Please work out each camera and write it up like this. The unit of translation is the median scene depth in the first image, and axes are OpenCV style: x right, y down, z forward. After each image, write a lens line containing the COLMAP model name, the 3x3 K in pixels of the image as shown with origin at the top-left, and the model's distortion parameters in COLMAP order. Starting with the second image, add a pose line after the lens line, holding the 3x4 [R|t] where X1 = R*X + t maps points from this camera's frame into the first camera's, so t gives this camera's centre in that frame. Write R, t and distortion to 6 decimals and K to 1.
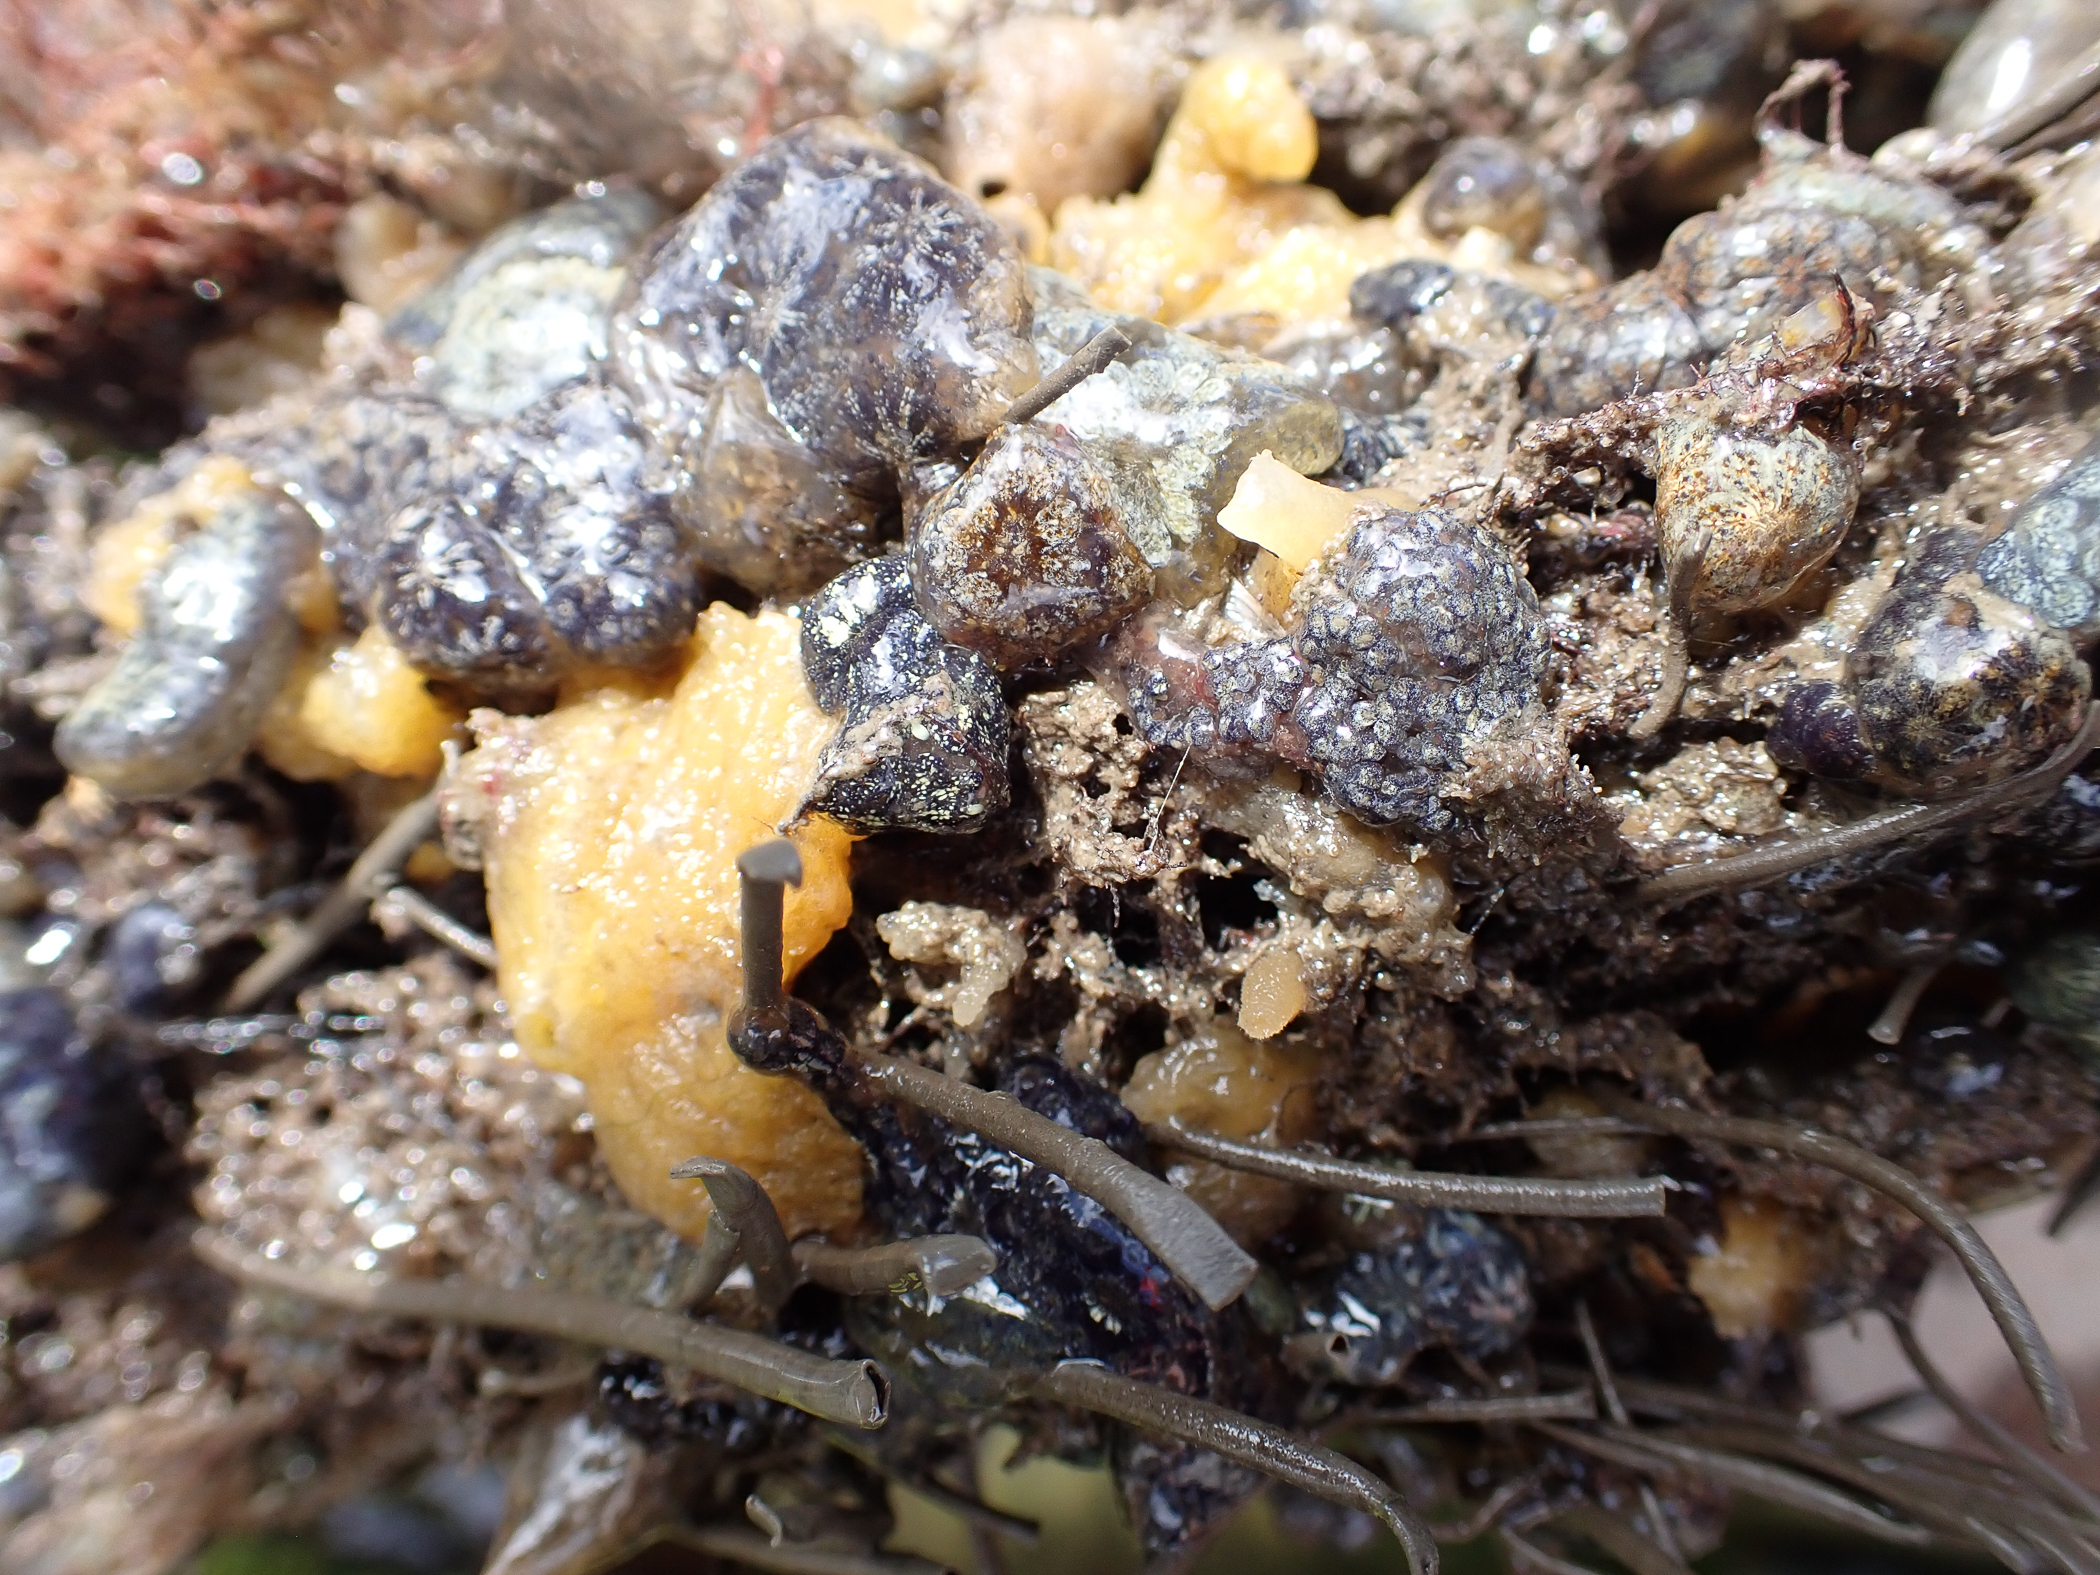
lens RADIAL K [[1844.4, 0, 1050.0], [0, 1844.4, 787.5], [0, 0, 1]] dist [-0.007258, -0.001269]
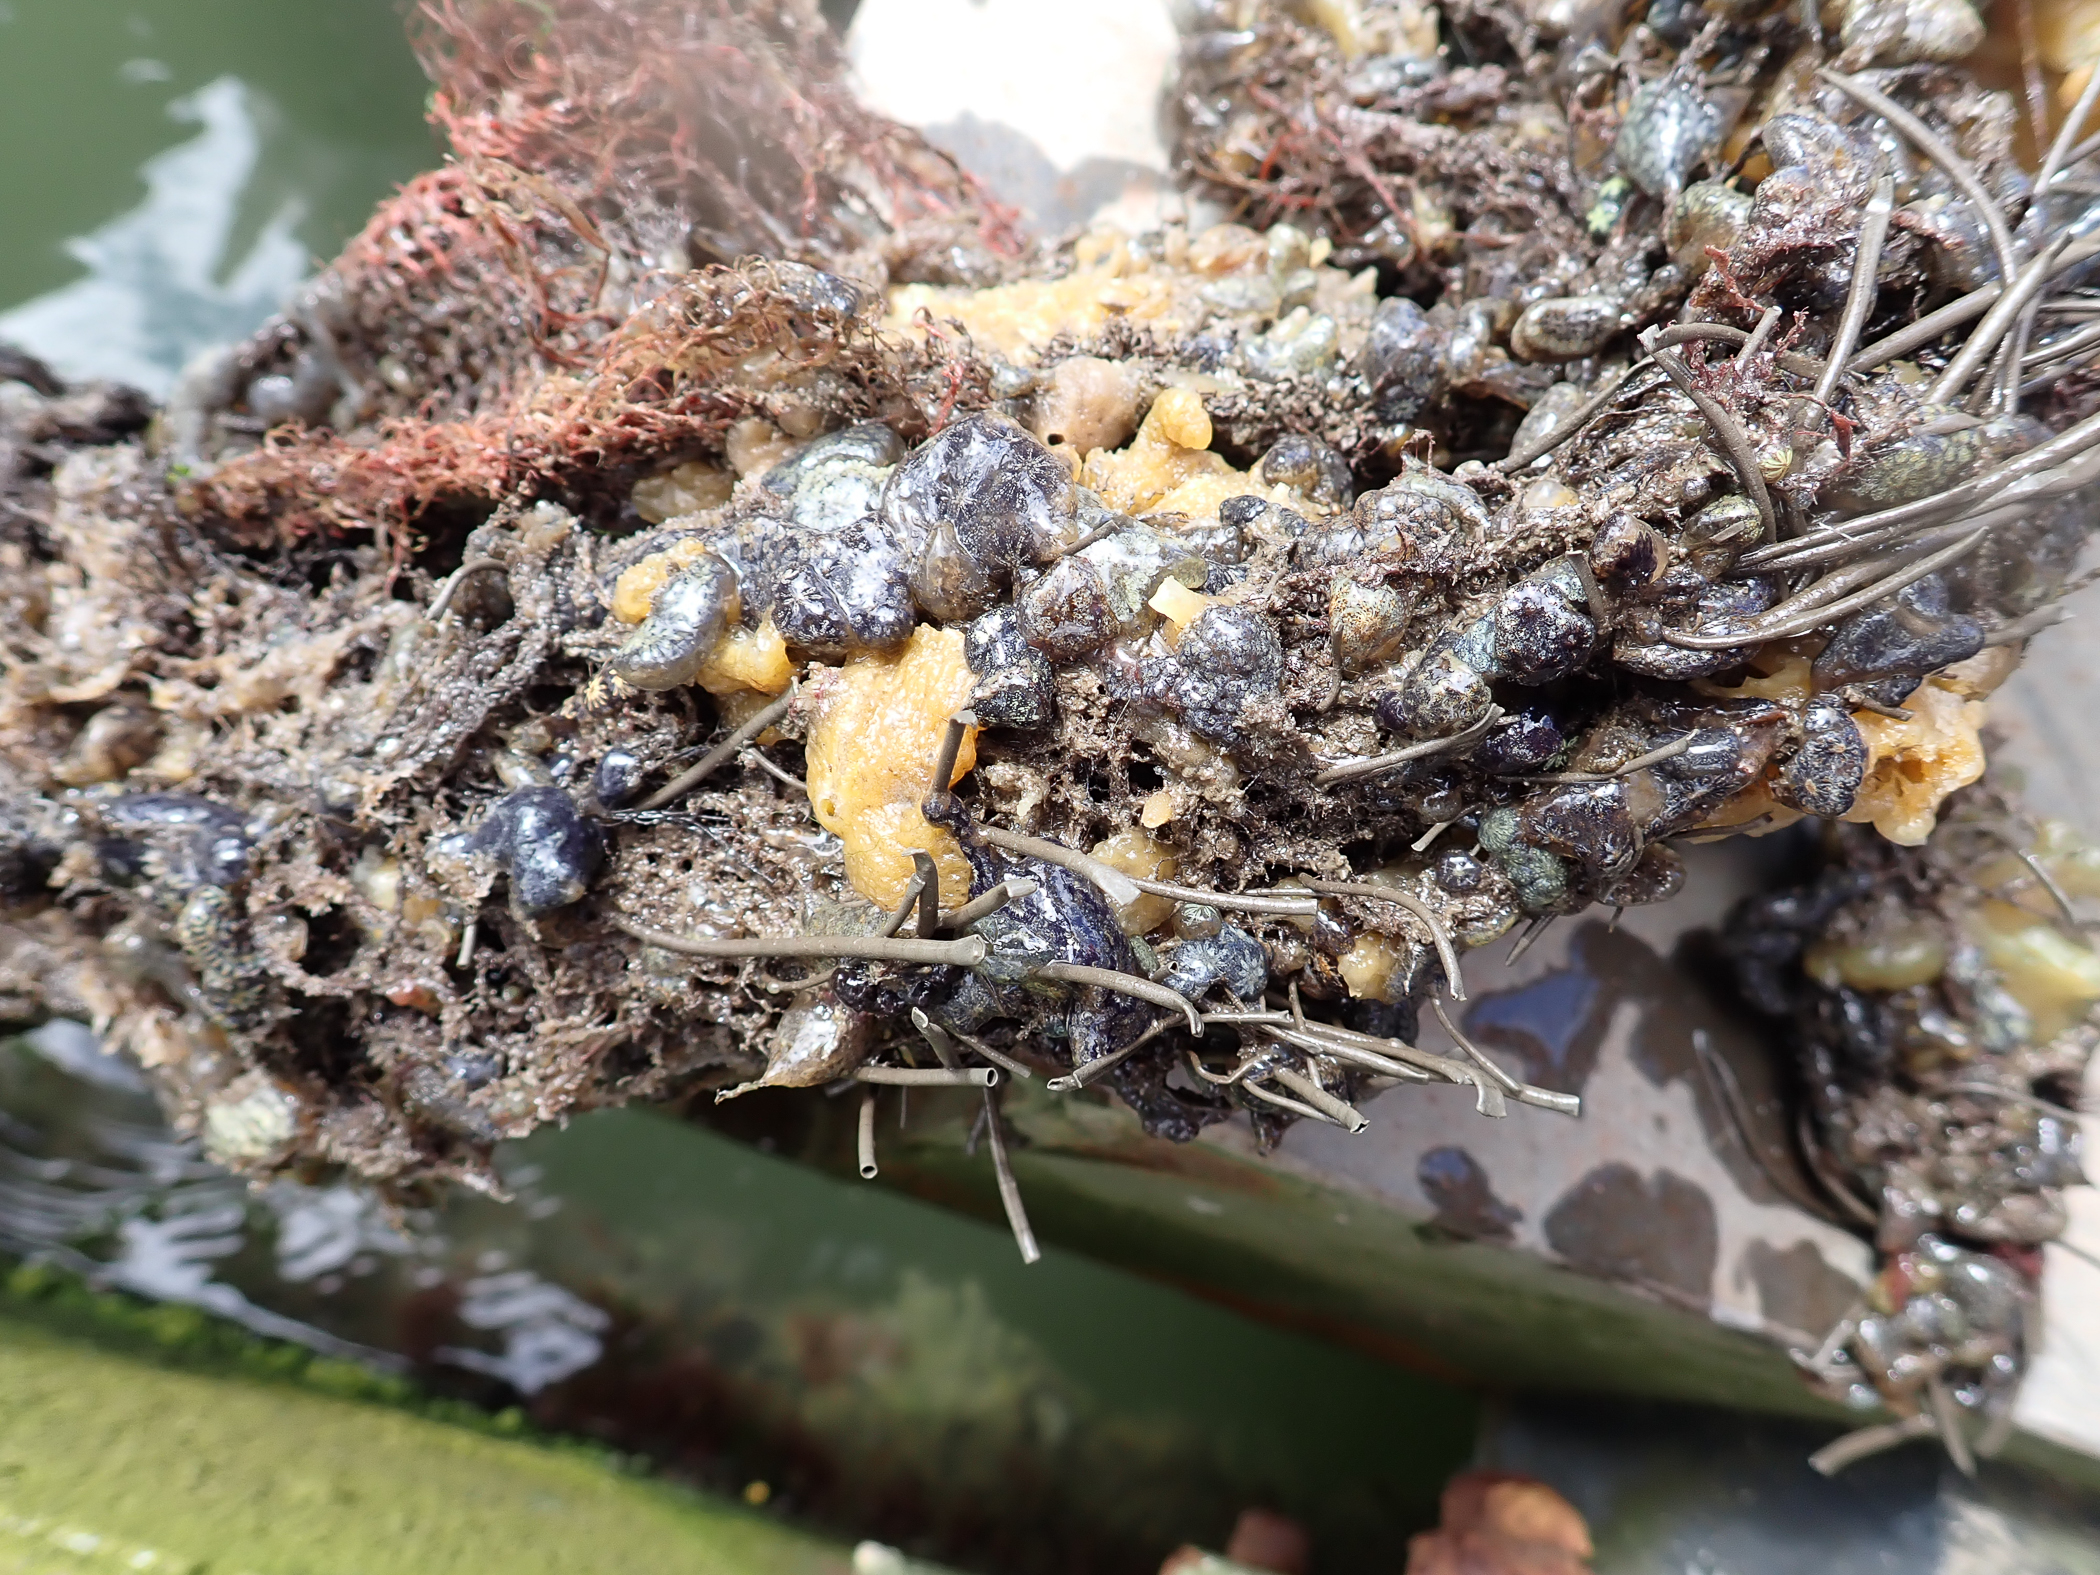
lens RADIAL K [[1526.9, 0, 1050.0], [0, 1526.9, 787.5], [0, 0, 1]] dist [0.001669, 0.000057]
pose [[0.996417, 0.081755, 0.021662, -0.053704], [-0.080869, 0.995960, -0.039038, 0.161370], [-0.024766, 0.037146, 0.999003, -0.862092]]
